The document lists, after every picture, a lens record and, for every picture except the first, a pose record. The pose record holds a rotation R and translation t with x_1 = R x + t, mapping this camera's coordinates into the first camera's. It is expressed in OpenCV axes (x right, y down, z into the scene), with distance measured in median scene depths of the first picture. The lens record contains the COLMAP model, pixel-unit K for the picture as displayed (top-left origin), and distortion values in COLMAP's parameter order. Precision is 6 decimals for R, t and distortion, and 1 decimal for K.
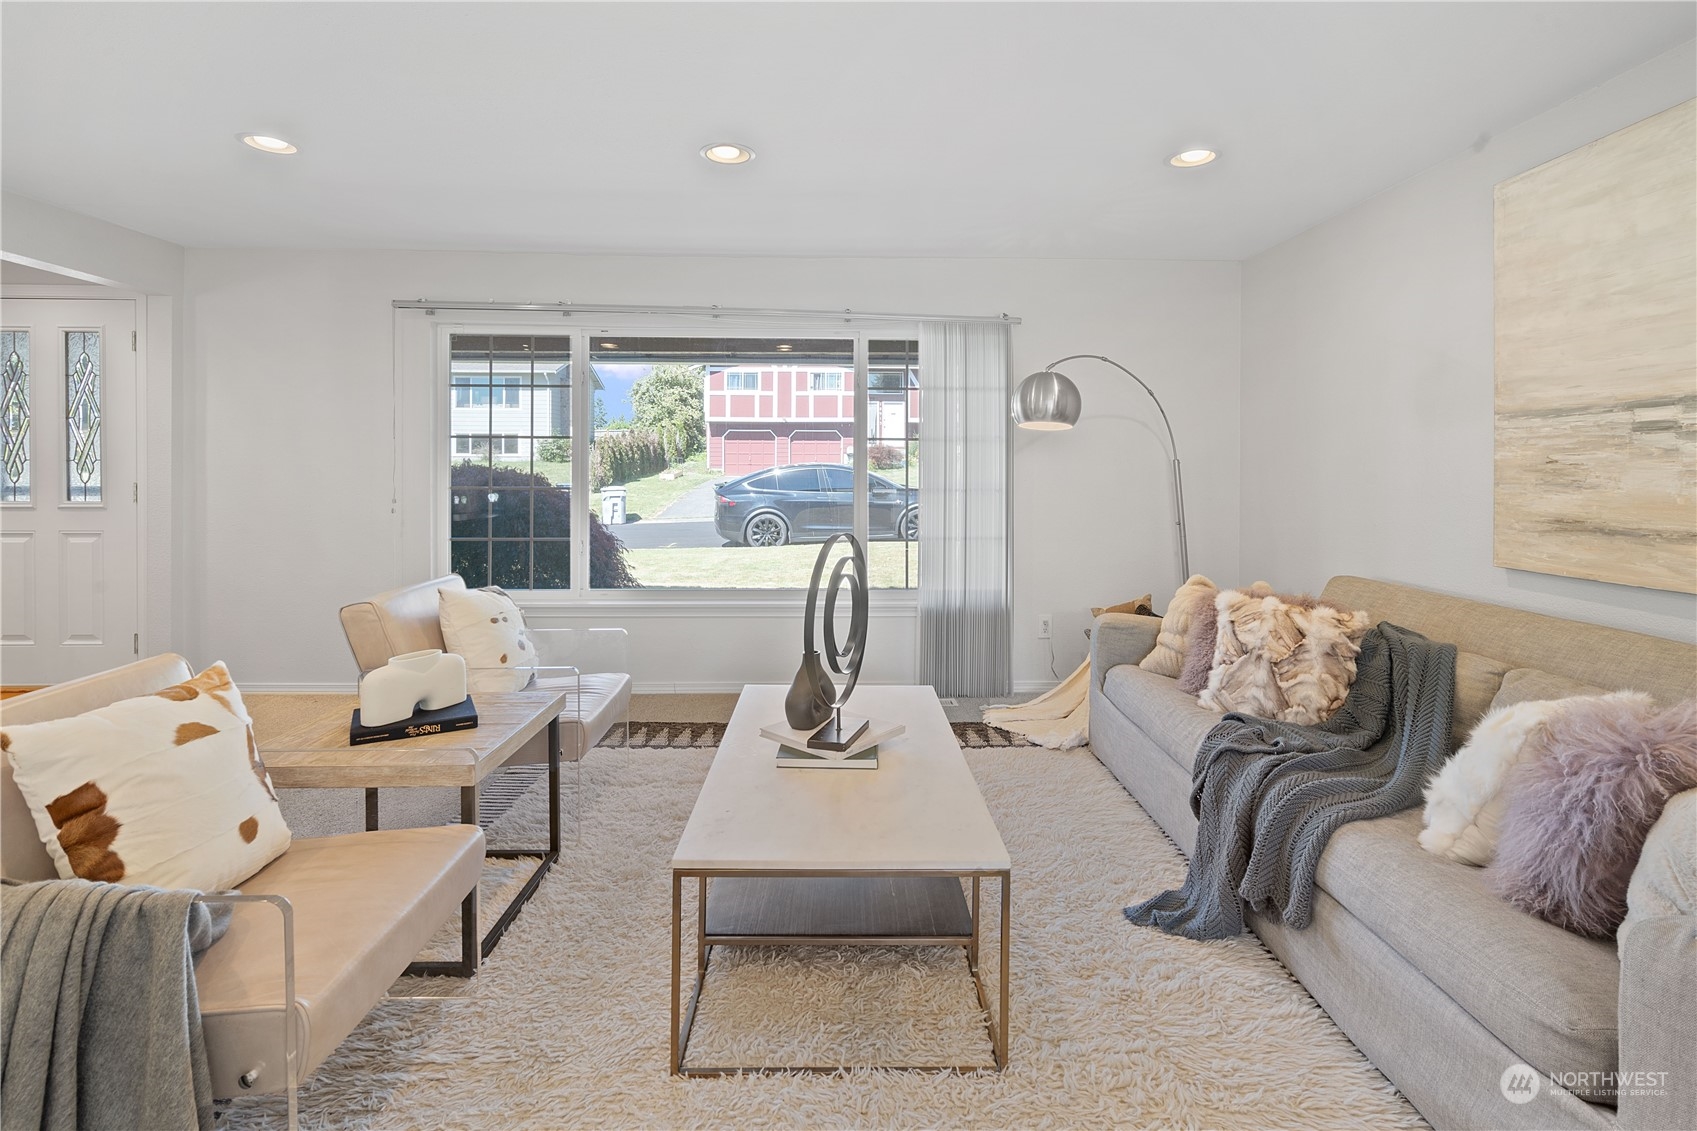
lens RADIAL K [[801.3, 0, 846.9], [0, 801.3, 483.2], [0, 0, 1]] dist [-0.000799, 0.000730]
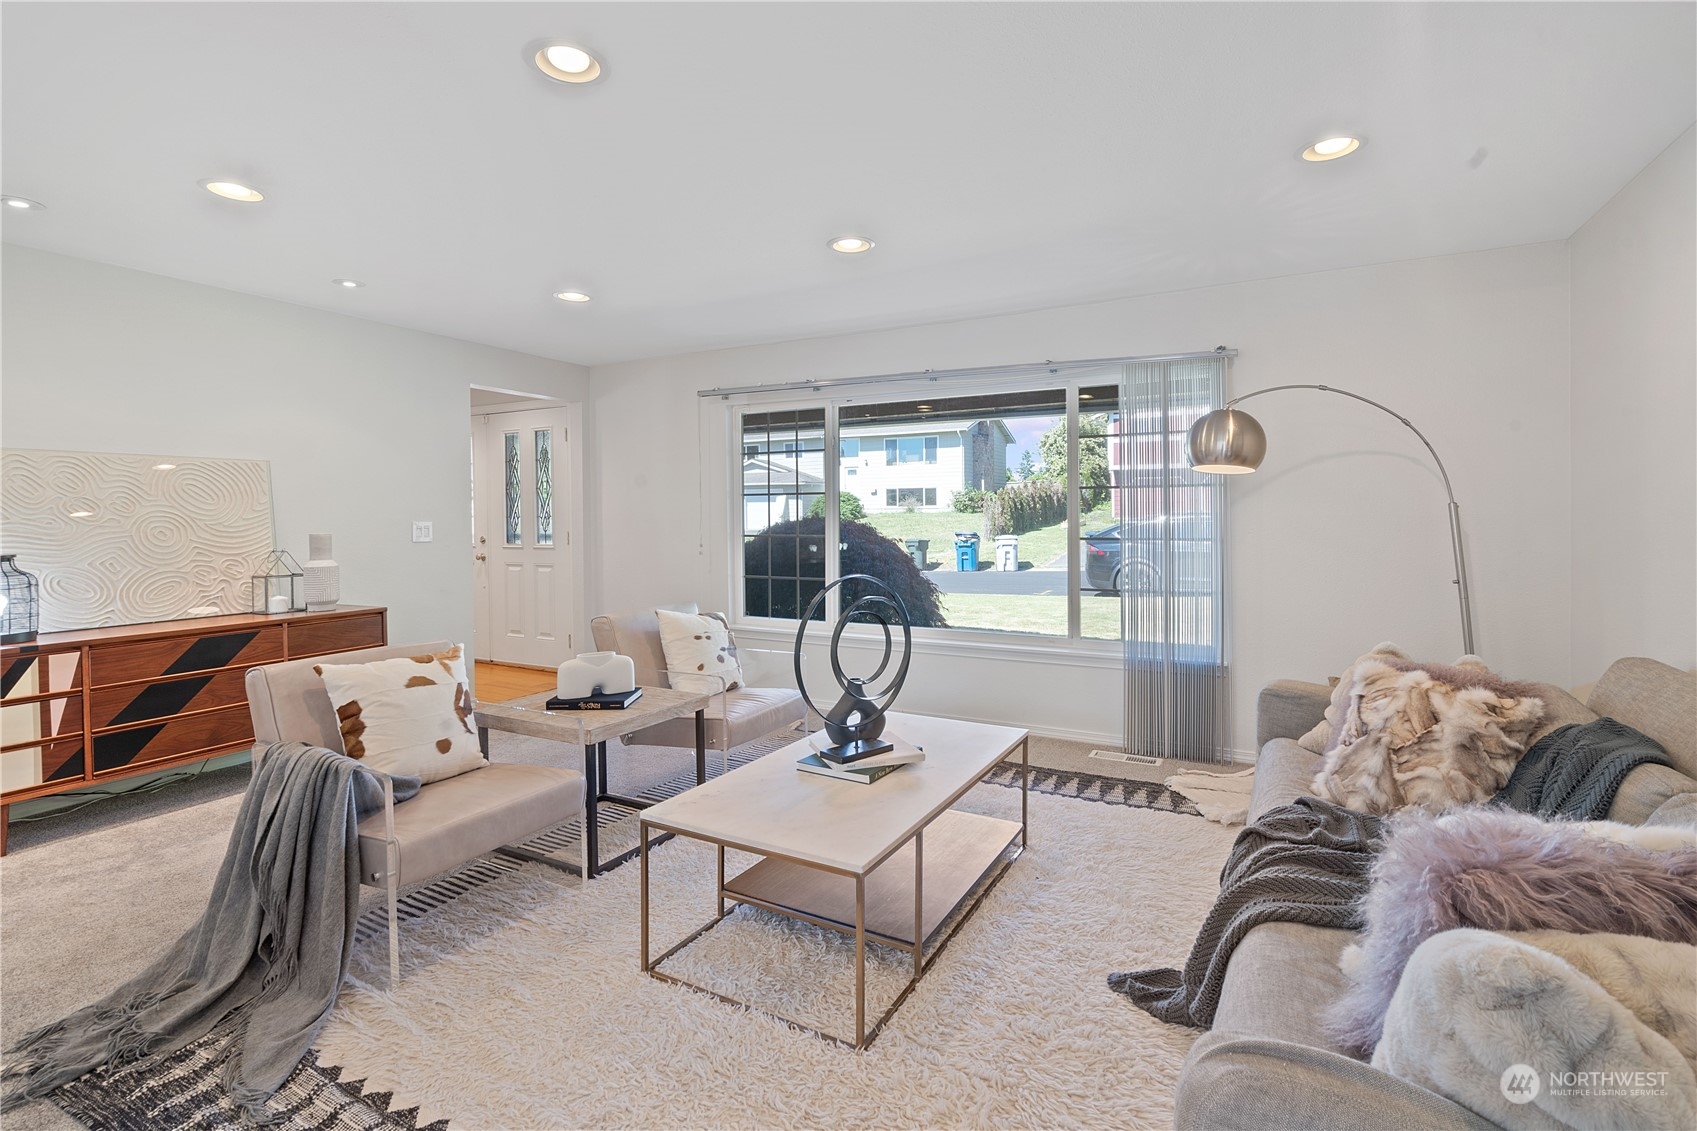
lens RADIAL K [[786.7, 0, 851.0], [0, 786.7, 533.5], [0, 0, 1]] dist [-0.000617, 0.000227]
pose [[0.868532, 0.001493, -0.495631, 0.444139], [-0.000833, 0.999998, 0.001552, 0.000730], [0.495633, -0.000934, 0.868532, 0.018084]]
